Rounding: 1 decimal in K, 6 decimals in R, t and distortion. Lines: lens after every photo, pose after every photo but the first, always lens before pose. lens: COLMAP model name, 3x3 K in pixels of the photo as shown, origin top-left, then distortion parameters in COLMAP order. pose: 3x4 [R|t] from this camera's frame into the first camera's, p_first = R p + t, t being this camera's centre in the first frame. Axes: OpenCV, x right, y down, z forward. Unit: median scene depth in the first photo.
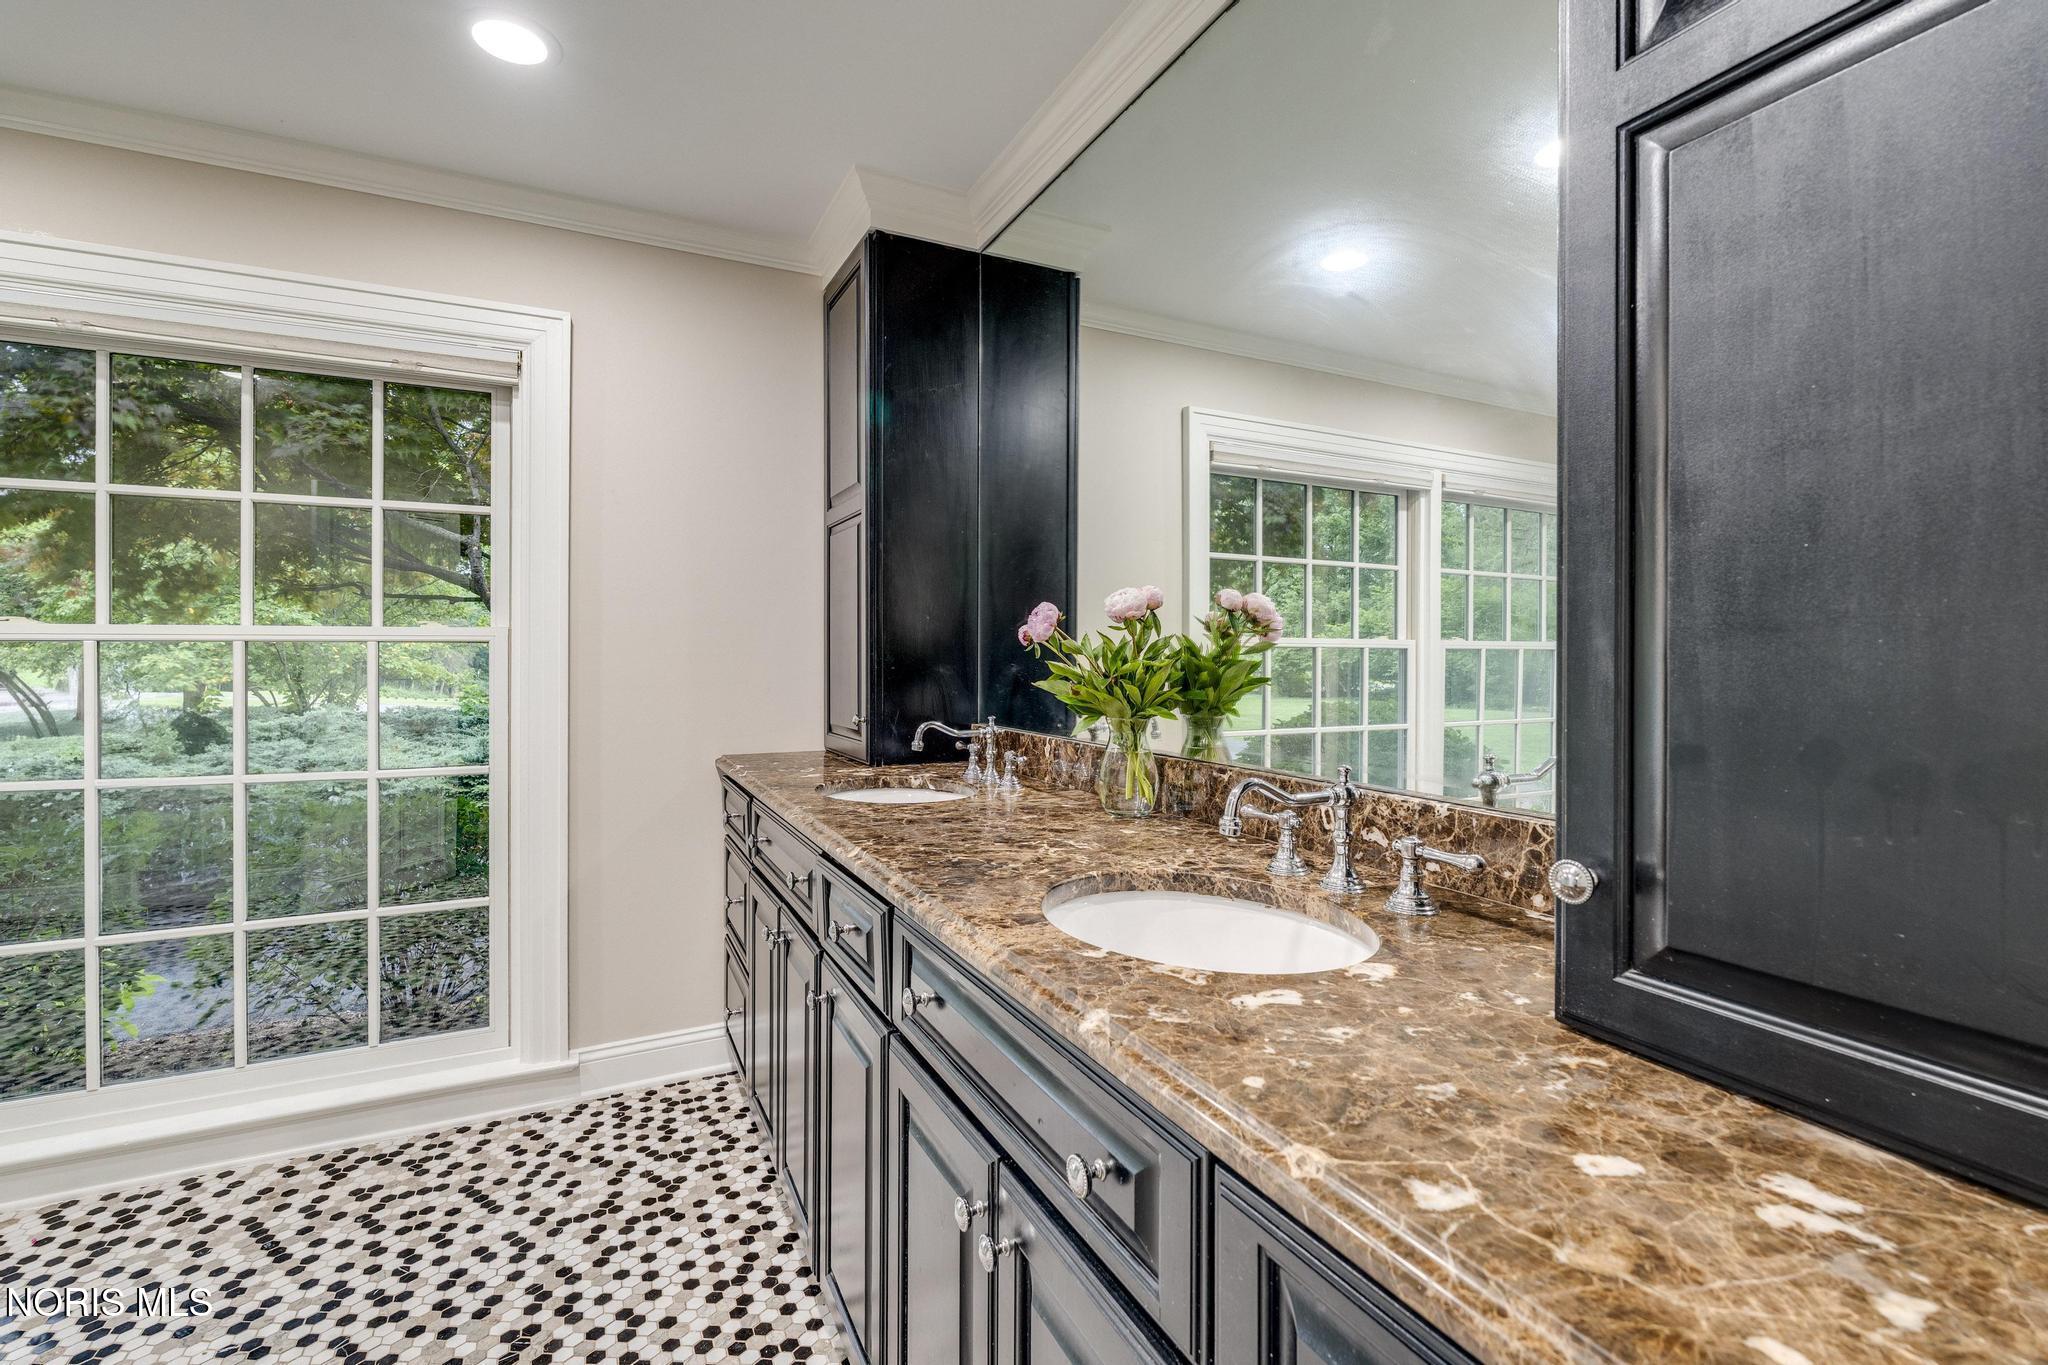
lens RADIAL K [[893.1, 0, 1025.5], [0, 893.1, 669.1], [0, 0, 1]] dist [-0.003004, -0.000644]
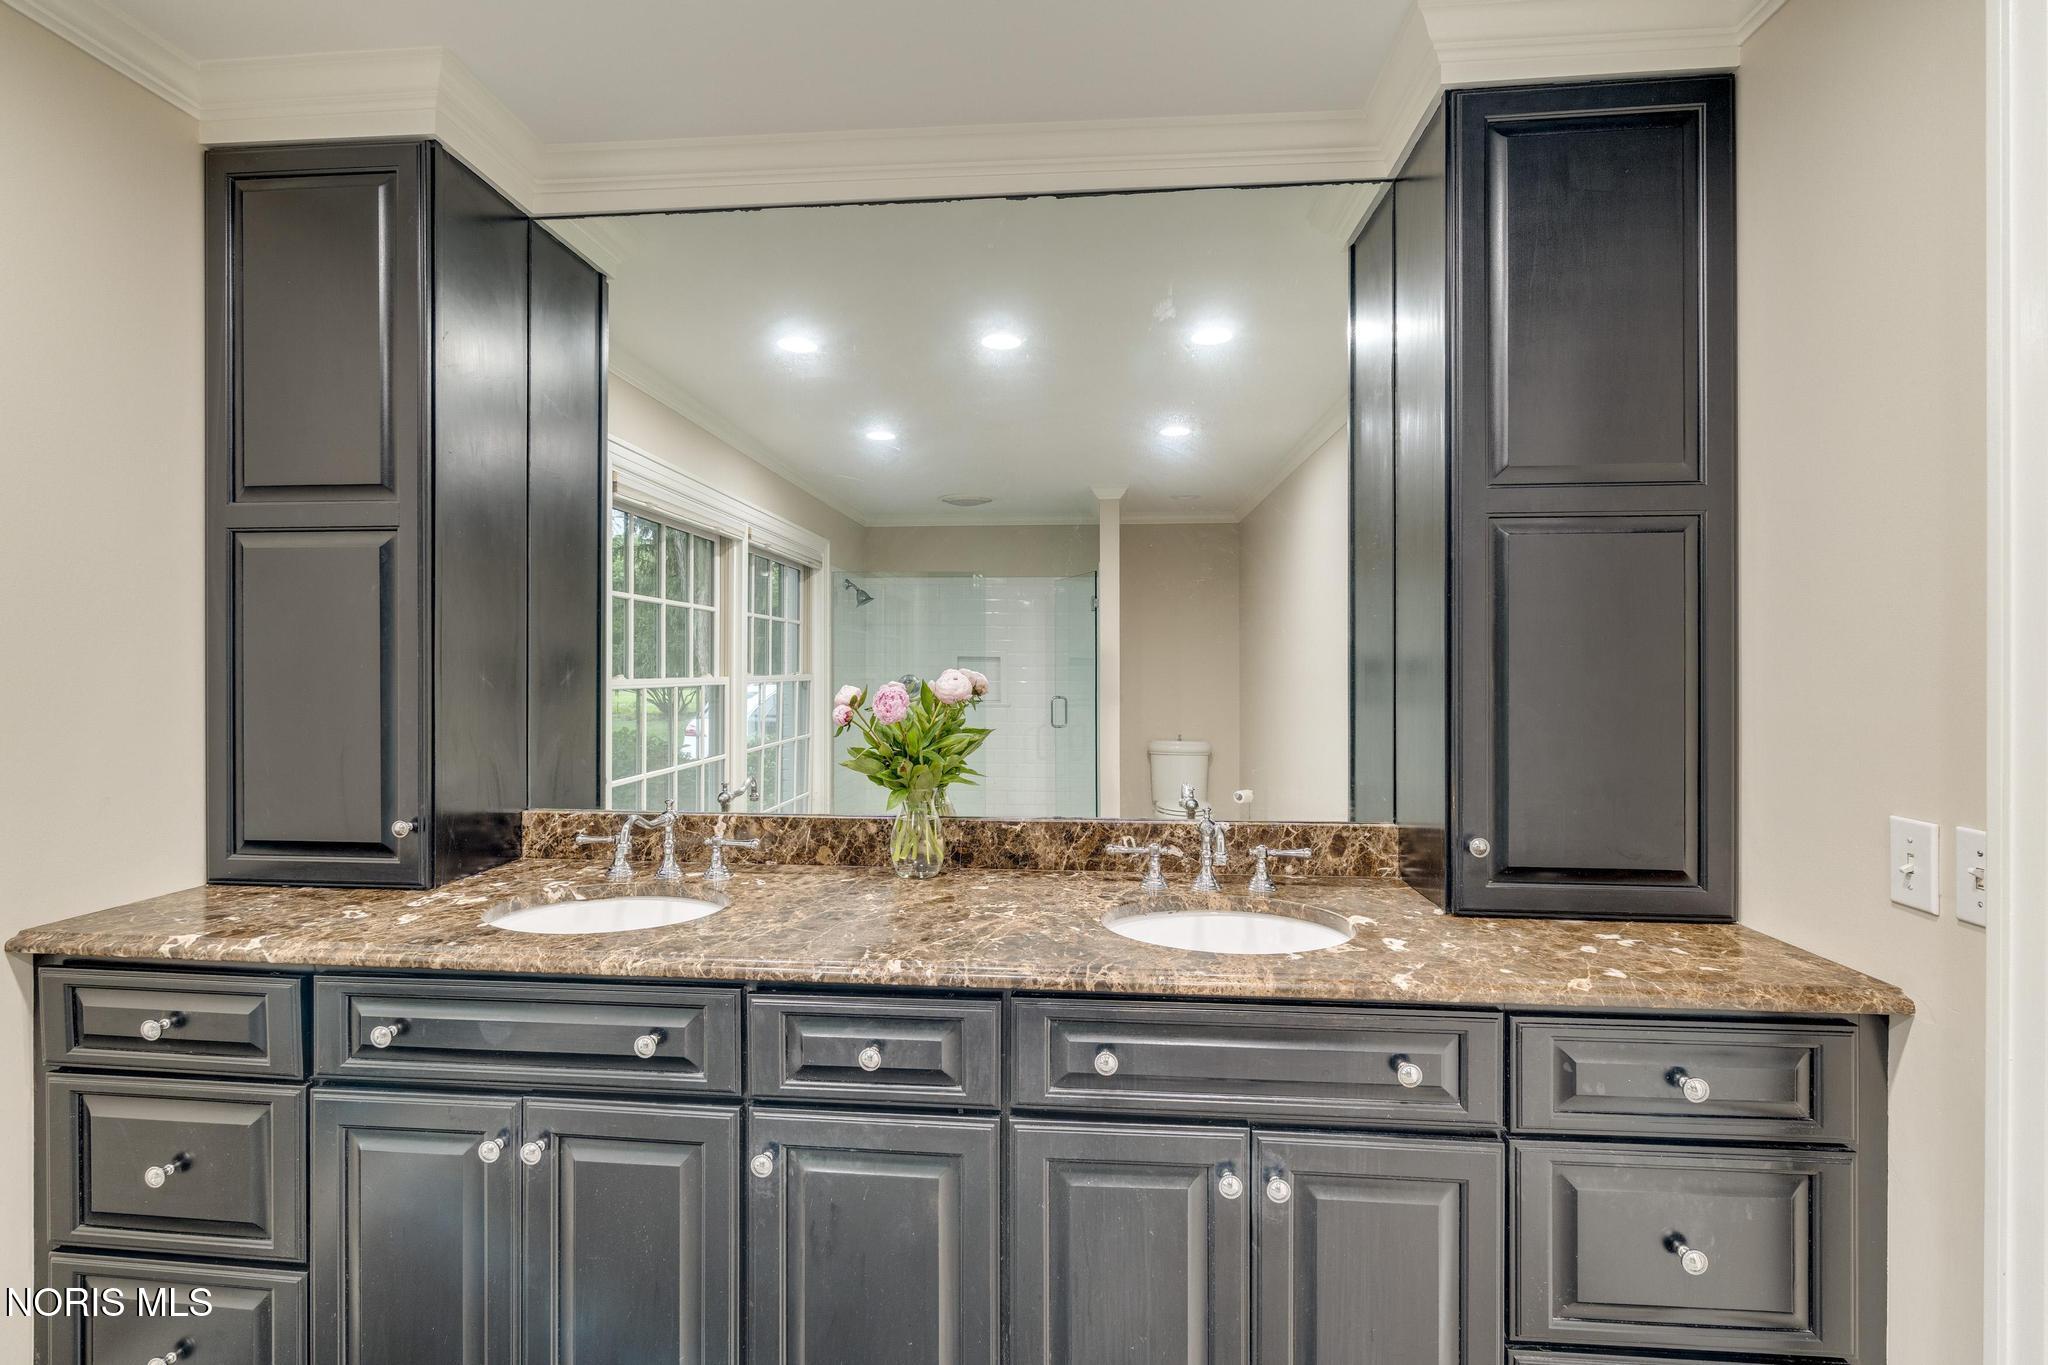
lens RADIAL K [[893.1, 0, 1024.4], [0, 893.1, 674.9], [0, 0, 1]] dist [-0.003004, -0.000644]
pose [[0.524767, -0.006295, 0.851223, -1.118354], [0.009168, 0.999956, 0.001743, -0.125127], [-0.851197, 0.006889, 0.524801, 0.467397]]
